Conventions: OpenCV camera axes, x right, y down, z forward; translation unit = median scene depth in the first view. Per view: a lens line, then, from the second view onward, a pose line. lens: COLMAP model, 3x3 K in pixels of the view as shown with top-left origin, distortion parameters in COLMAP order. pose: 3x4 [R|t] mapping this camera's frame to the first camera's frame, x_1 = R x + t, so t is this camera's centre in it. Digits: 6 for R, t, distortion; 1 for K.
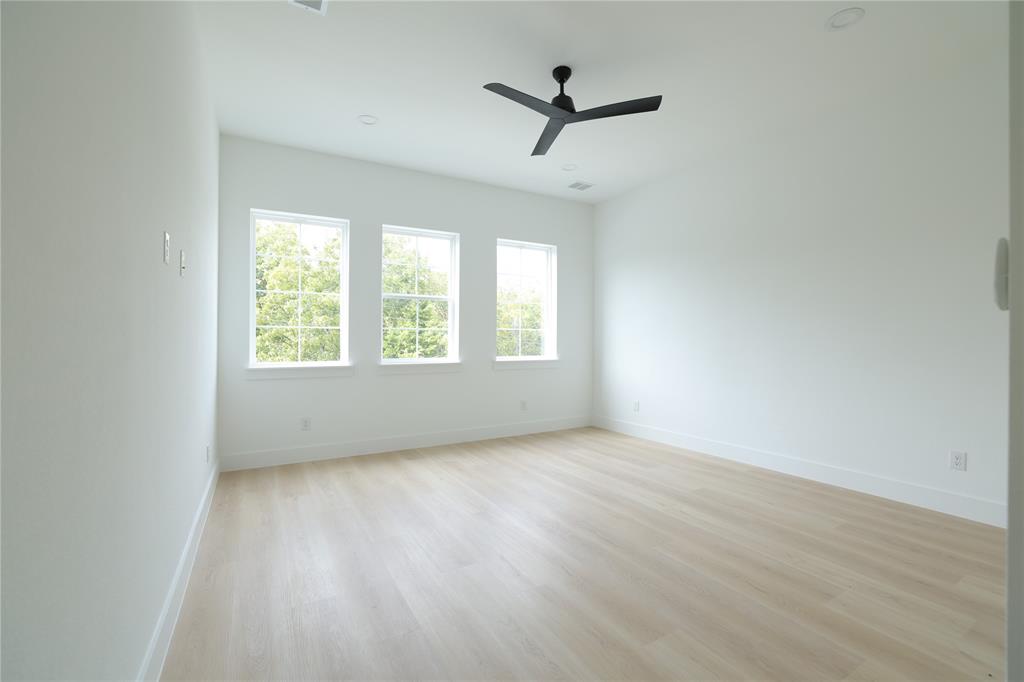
lens RADIAL K [[437.9, 0, 512.0], [0, 437.9, 341.0], [0, 0, 1]] dist [-0.053810, 0.018560]
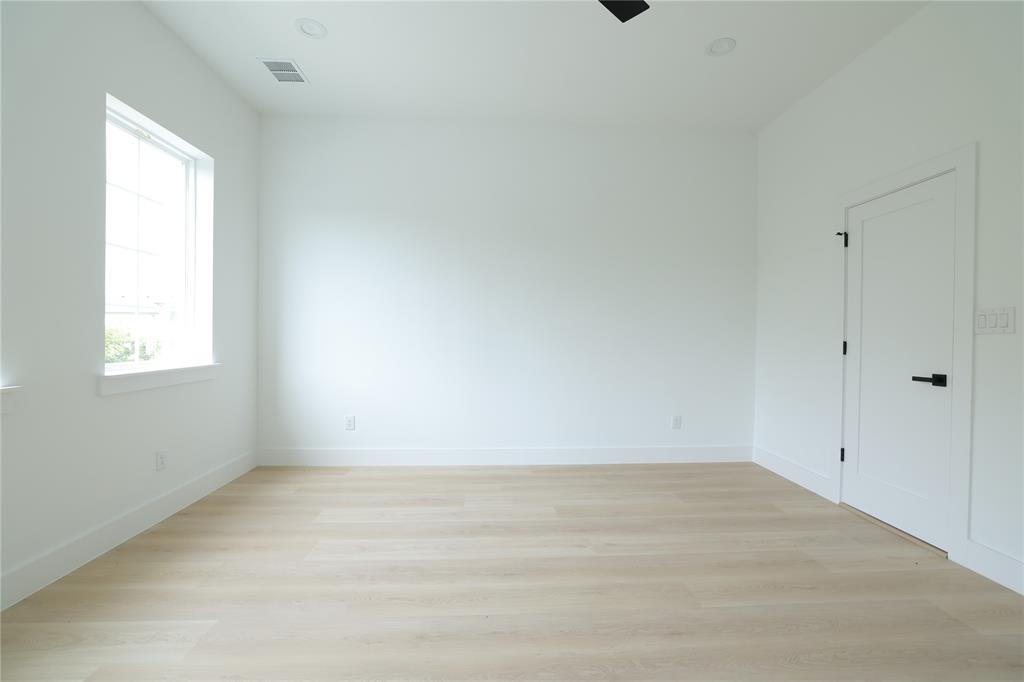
lens RADIAL K [[437.9, 0, 512.0], [0, 437.9, 341.0], [0, 0, 1]] dist [-0.053810, 0.018560]
pose [[0.459583, -0.010032, 0.888078, -0.290587], [-0.003396, 0.999909, 0.013052, 0.006436], [-0.888128, -0.009014, 0.459507, 0.584440]]
